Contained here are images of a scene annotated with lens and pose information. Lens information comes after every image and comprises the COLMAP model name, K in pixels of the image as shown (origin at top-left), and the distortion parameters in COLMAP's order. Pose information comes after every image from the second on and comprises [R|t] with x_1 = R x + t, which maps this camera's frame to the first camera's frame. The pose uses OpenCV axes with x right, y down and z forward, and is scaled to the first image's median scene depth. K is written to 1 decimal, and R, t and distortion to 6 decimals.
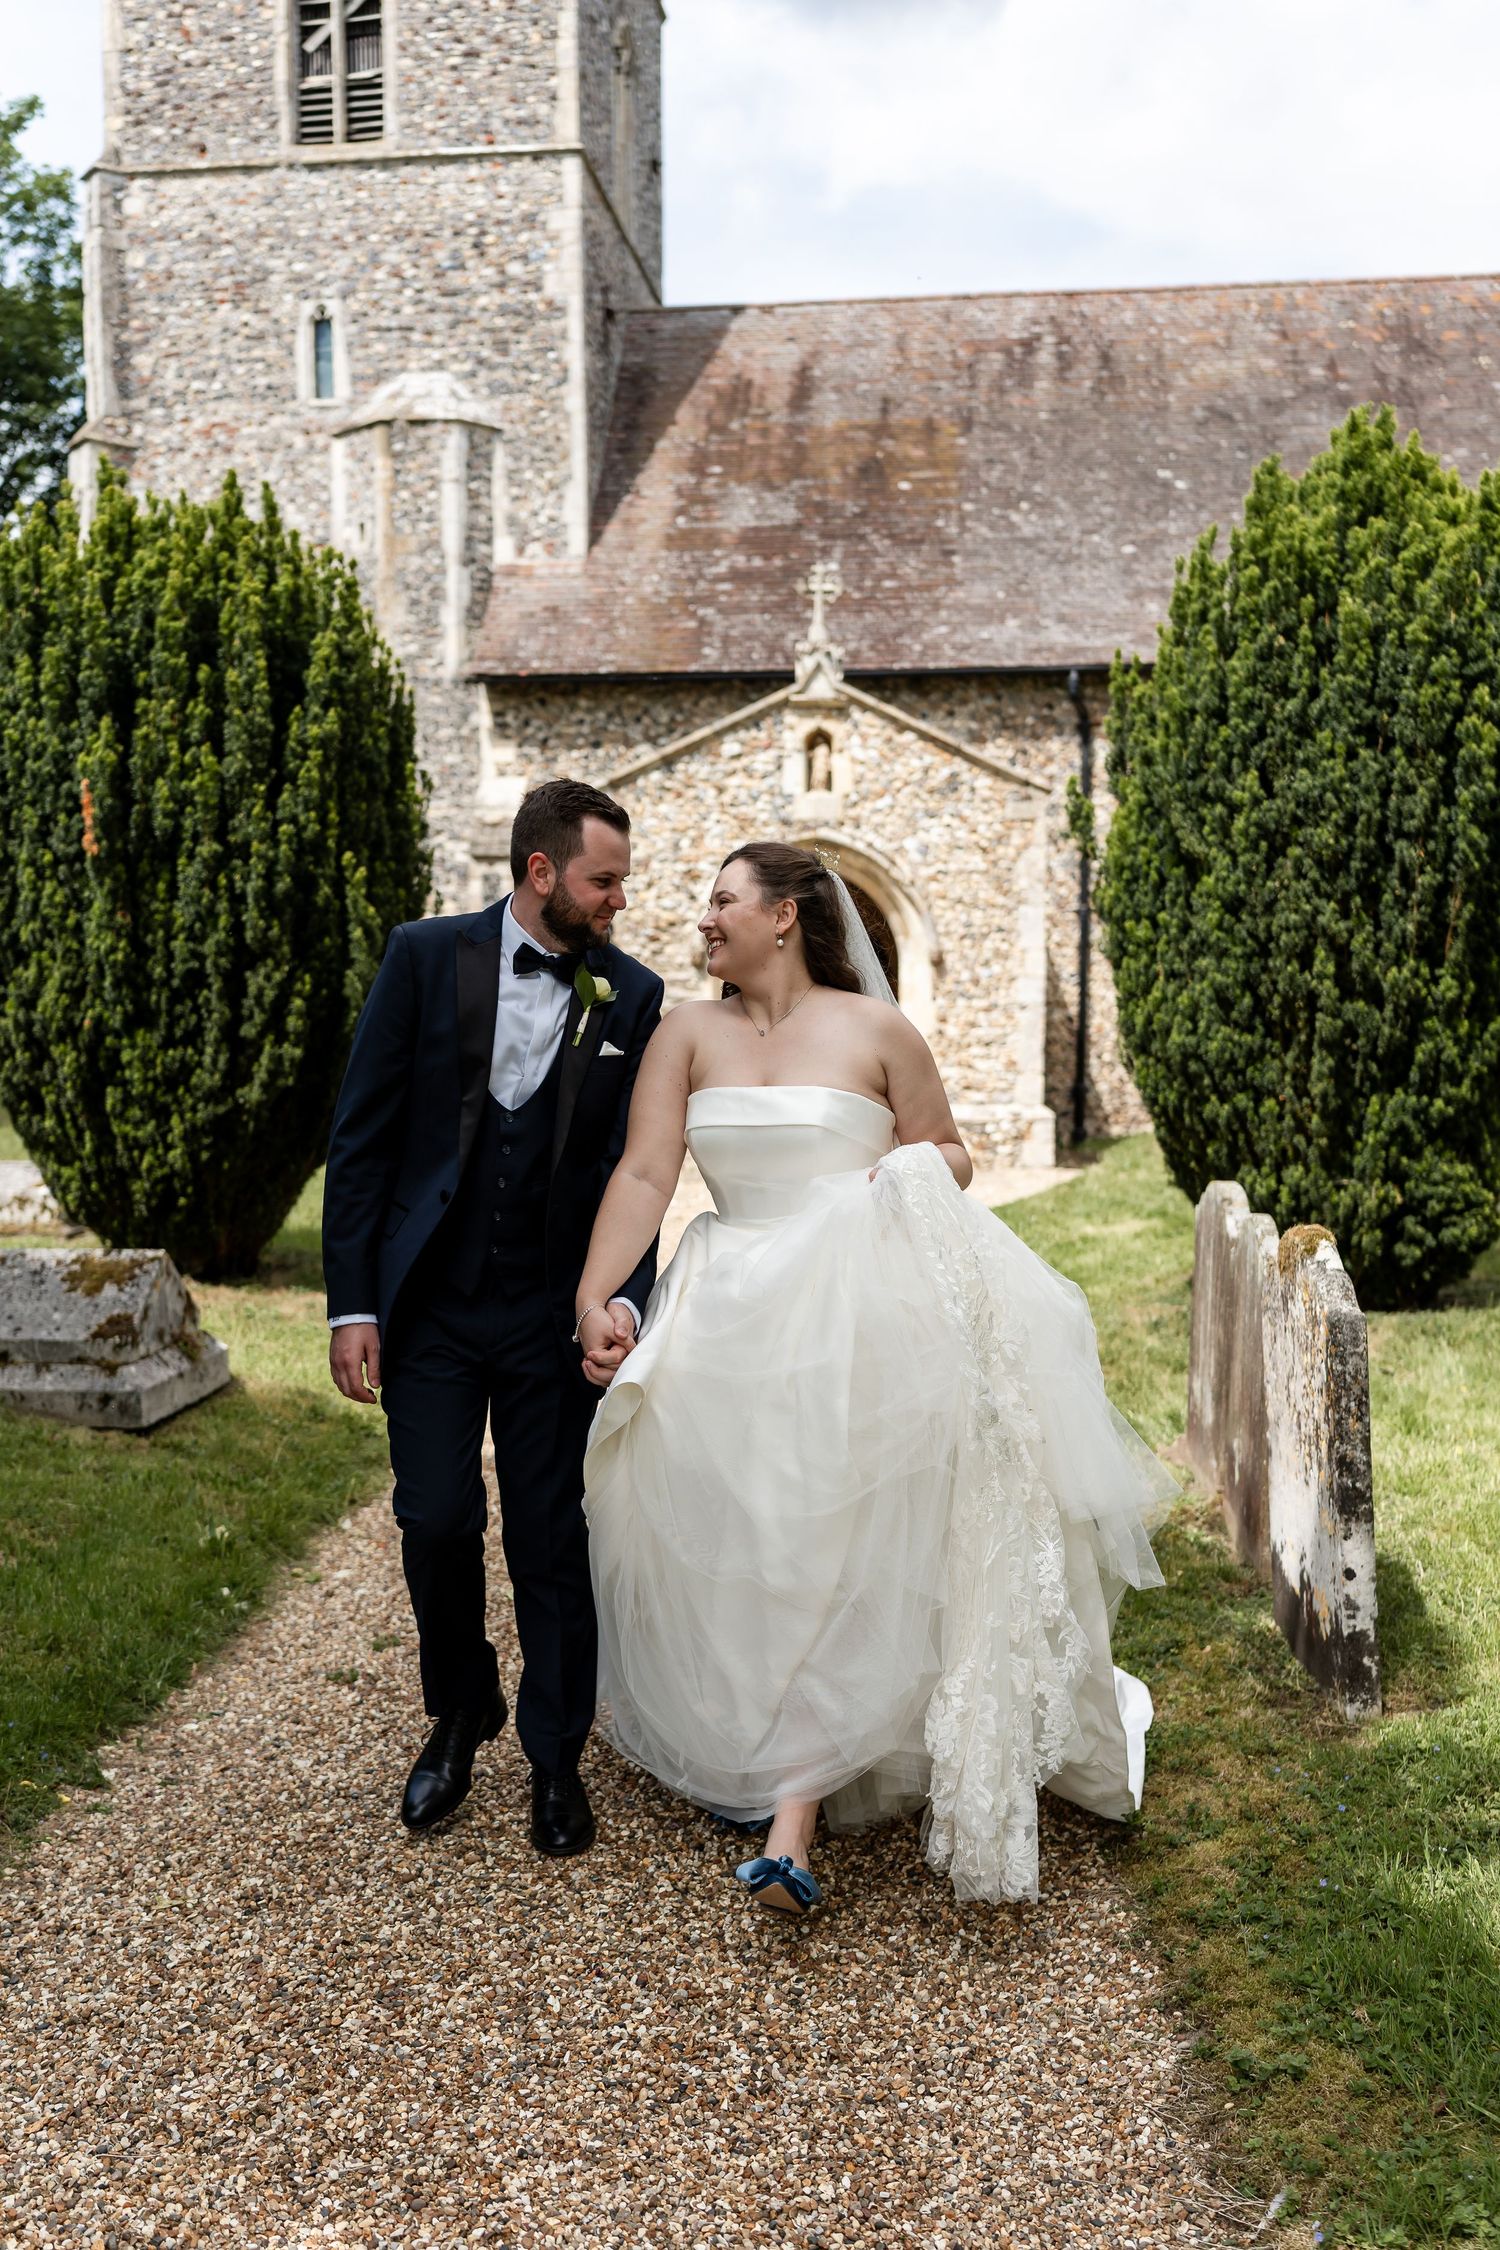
lens RADIAL K [[2180.7, 0, 750.0], [0, 2180.7, 1125.0], [0, 0, 1]] dist [-0.006634, -0.007029]
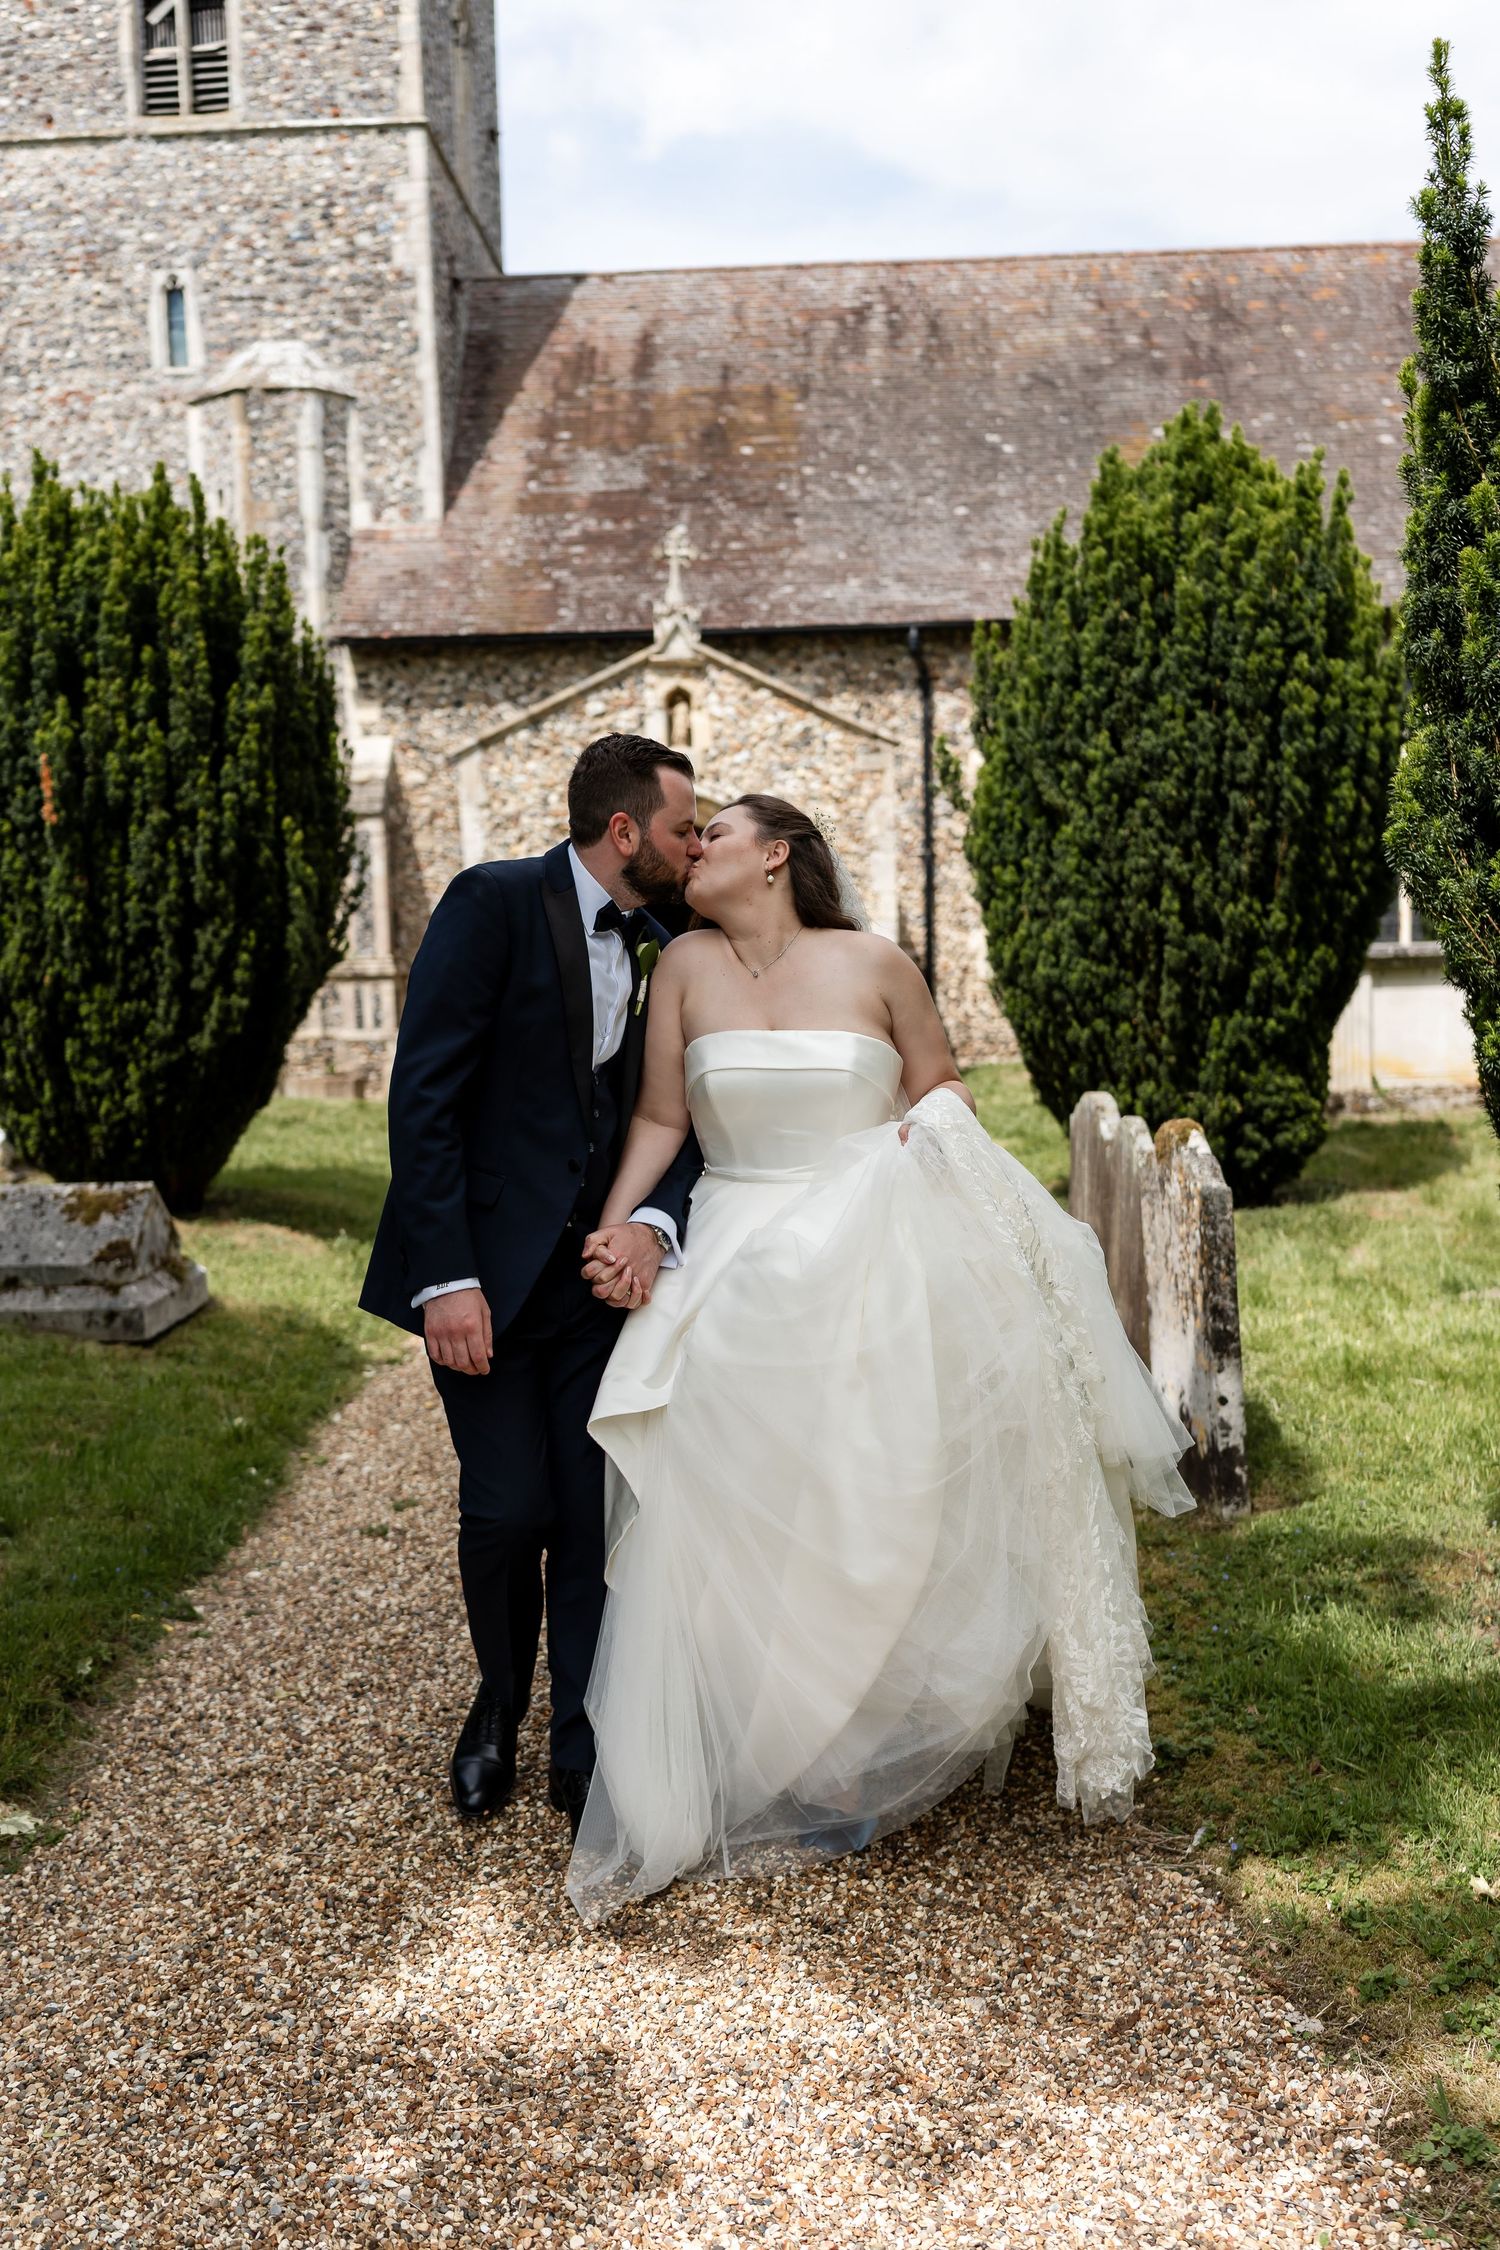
lens RADIAL K [[2180.7, 0, 750.0], [0, 2180.7, 1125.0], [0, 0, 1]] dist [-0.006634, -0.007029]
pose [[0.996406, -0.028467, 0.079778, -0.045350], [0.026532, 0.999330, 0.025214, 0.007147], [-0.080442, -0.023007, 0.996494, -0.107355]]
